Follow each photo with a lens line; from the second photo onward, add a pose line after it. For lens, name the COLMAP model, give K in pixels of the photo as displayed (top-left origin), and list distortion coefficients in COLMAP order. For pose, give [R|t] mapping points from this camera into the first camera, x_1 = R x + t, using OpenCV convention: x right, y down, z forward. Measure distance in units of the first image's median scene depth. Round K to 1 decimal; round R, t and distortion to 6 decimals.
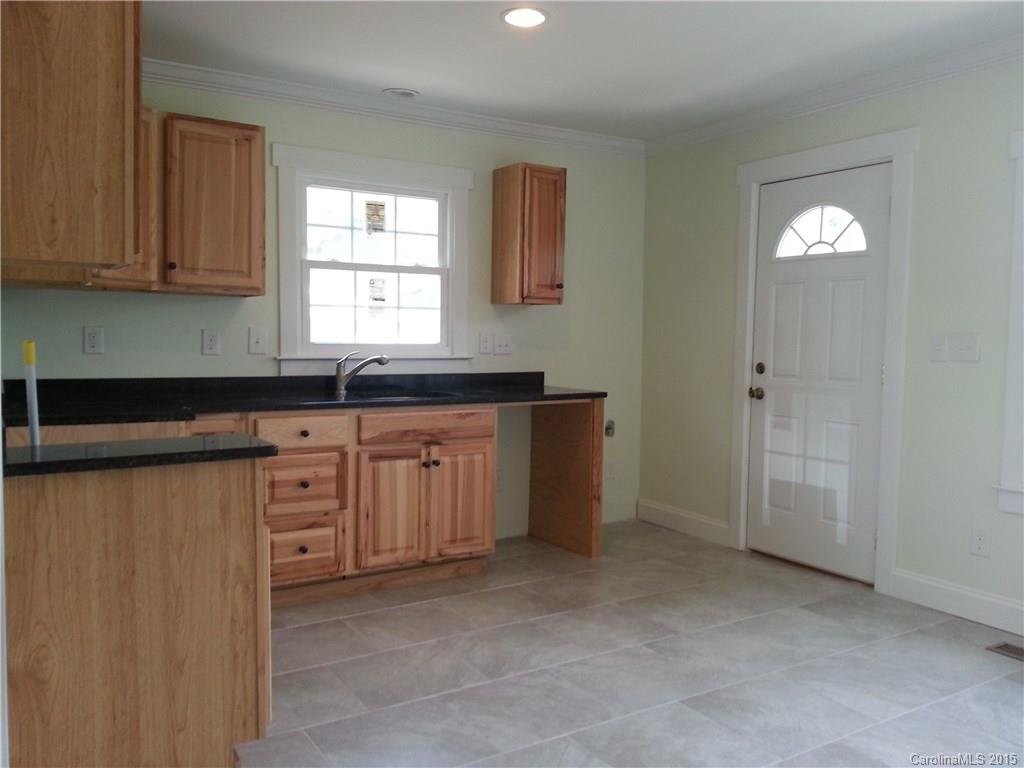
lens RADIAL K [[849.2, 0, 506.8], [0, 849.2, 383.0], [0, 0, 1]] dist [0.007399, -0.023551]
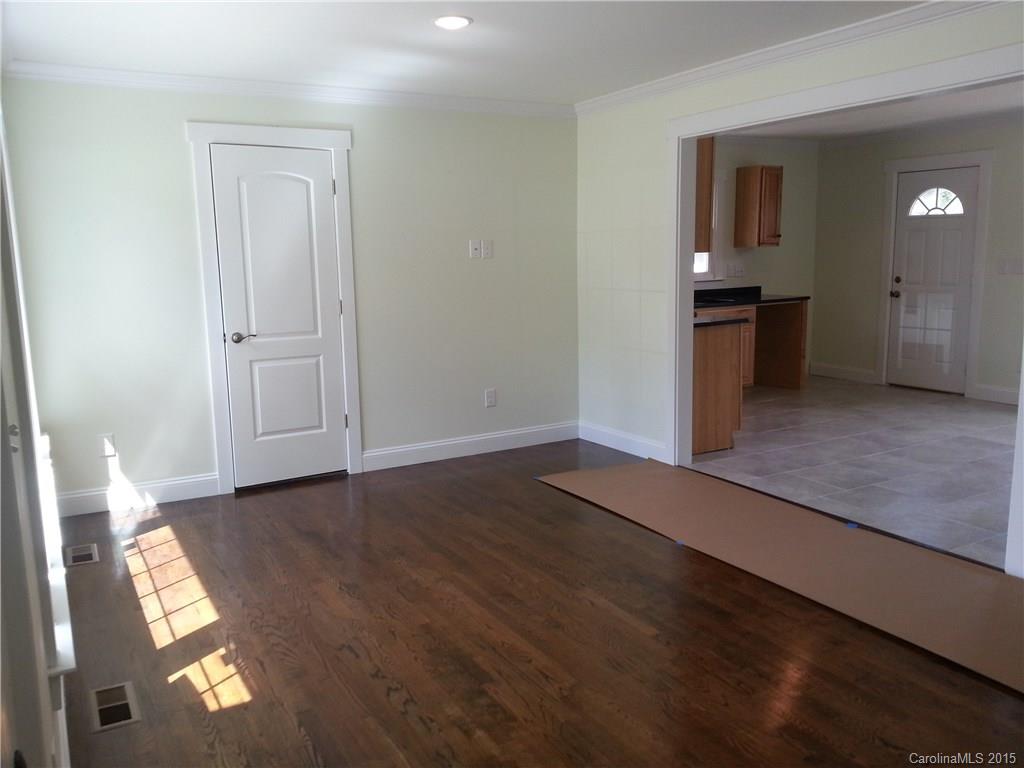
lens RADIAL K [[849.2, 0, 516.8], [0, 849.2, 387.3], [0, 0, 1]] dist [0.007399, -0.023551]
pose [[0.998895, -0.031648, -0.034759, -0.441495], [0.035069, 0.994094, 0.102697, -0.004284], [0.031303, -0.103803, 0.994105, -0.807255]]
